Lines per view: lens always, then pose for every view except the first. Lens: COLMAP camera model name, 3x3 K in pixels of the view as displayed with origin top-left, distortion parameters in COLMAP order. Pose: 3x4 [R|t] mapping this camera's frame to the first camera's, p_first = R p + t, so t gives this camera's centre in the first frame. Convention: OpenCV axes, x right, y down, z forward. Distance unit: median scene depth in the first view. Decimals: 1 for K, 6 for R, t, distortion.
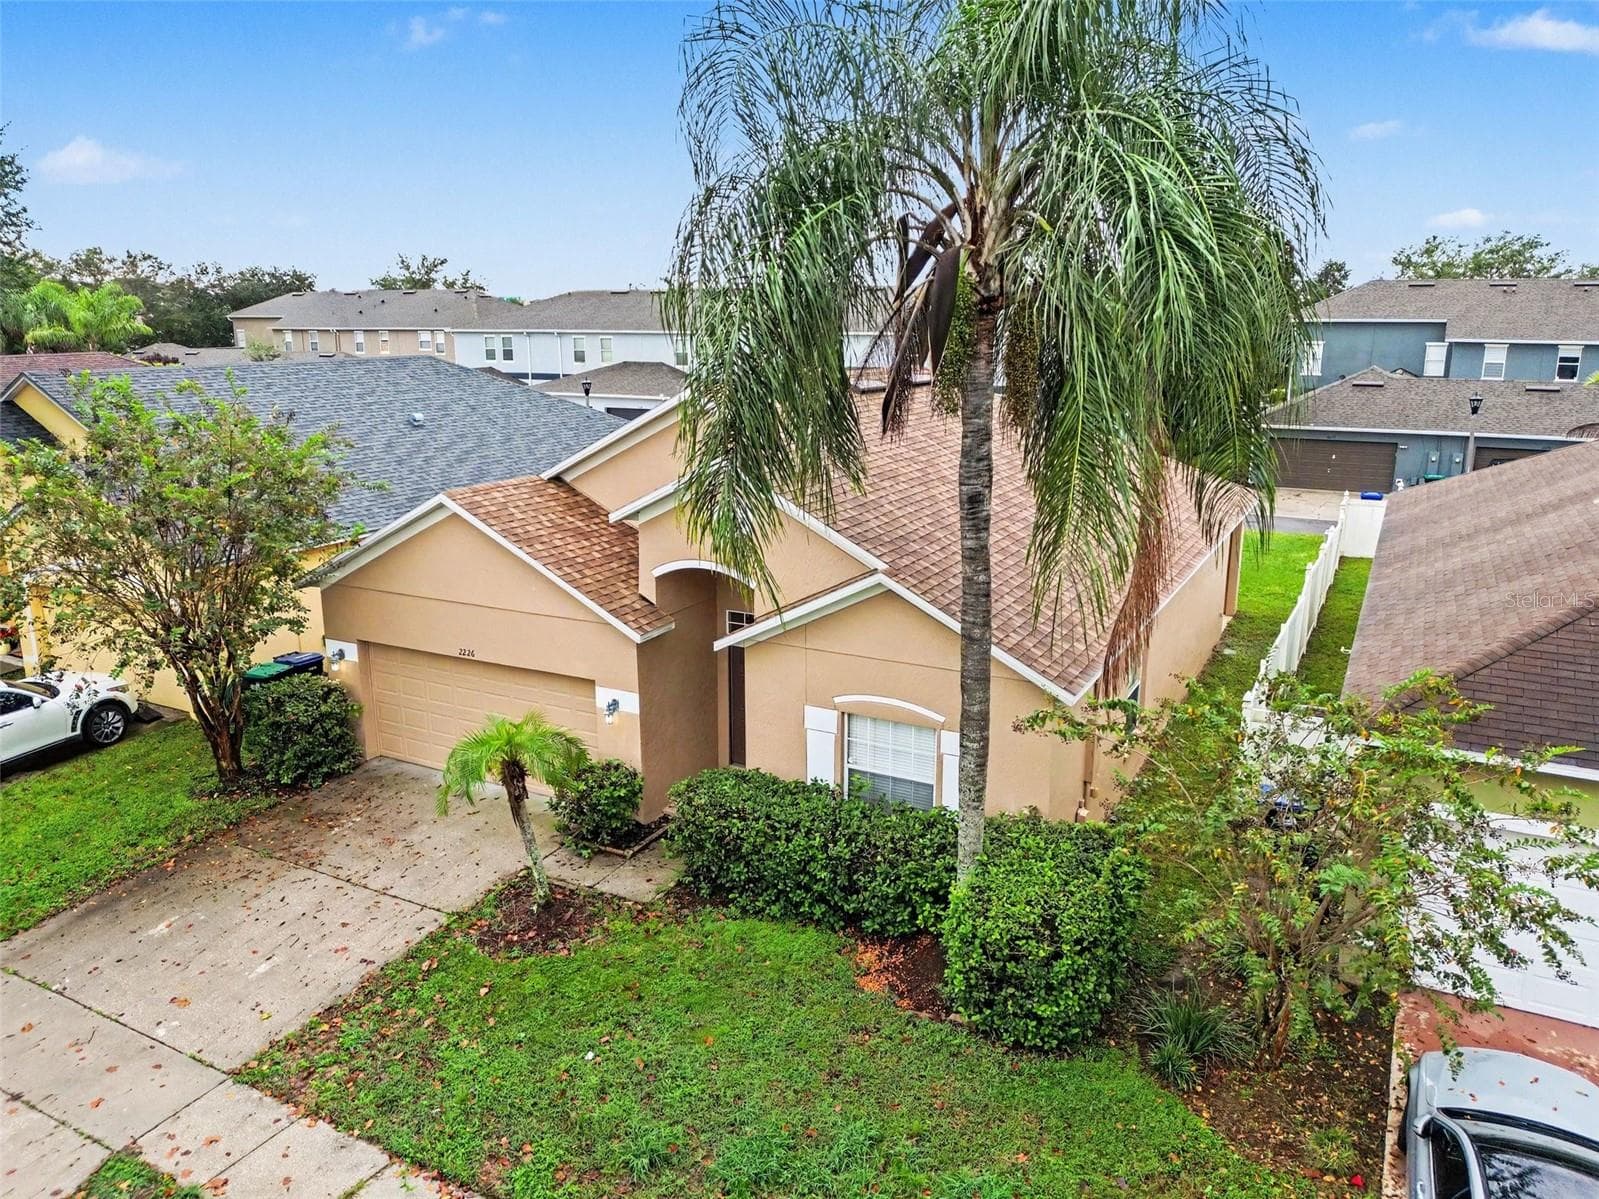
lens RADIAL K [[1143.6, 0, 805.9], [0, 1143.6, 586.0], [0, 0, 1]] dist [-0.006588, -0.018957]
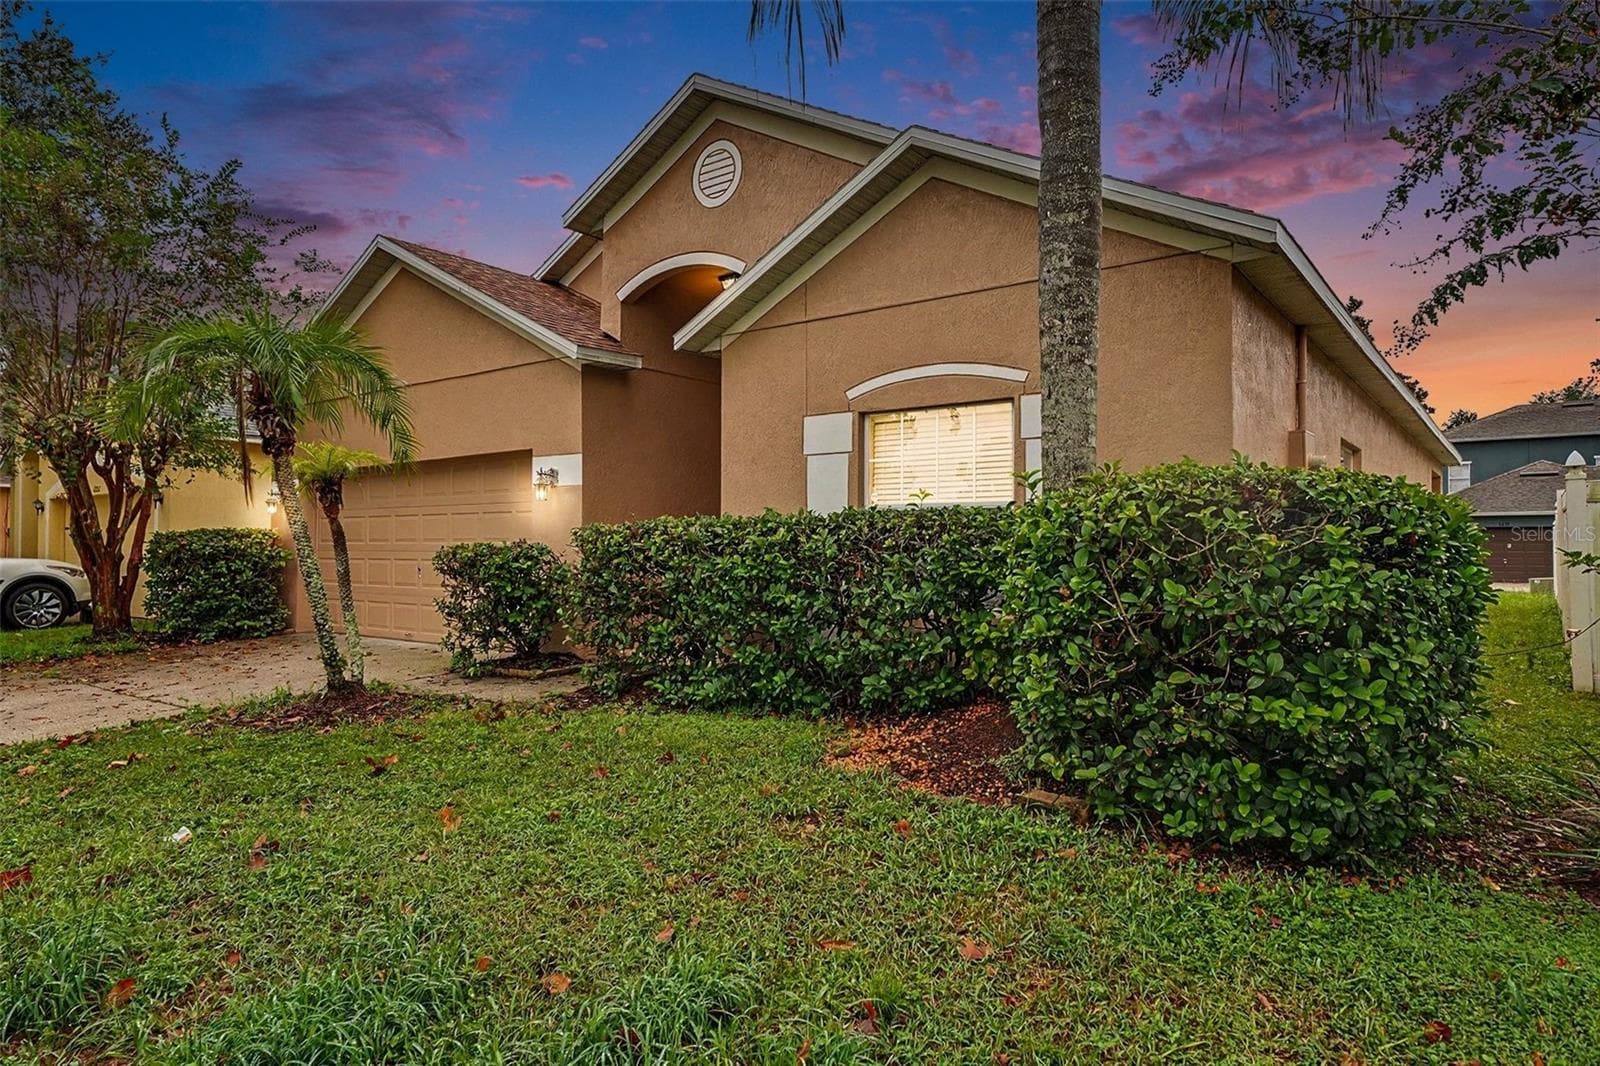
lens RADIAL K [[961.3, 0, 796.5], [0, 961.3, 535.1], [0, 0, 1]] dist [0.019143, 0.002580]
pose [[0.986332, -0.000460, -0.164770, 0.083533], [-0.040123, 0.969223, -0.242891, 0.301073], [0.159810, 0.246183, 0.955957, 0.515633]]
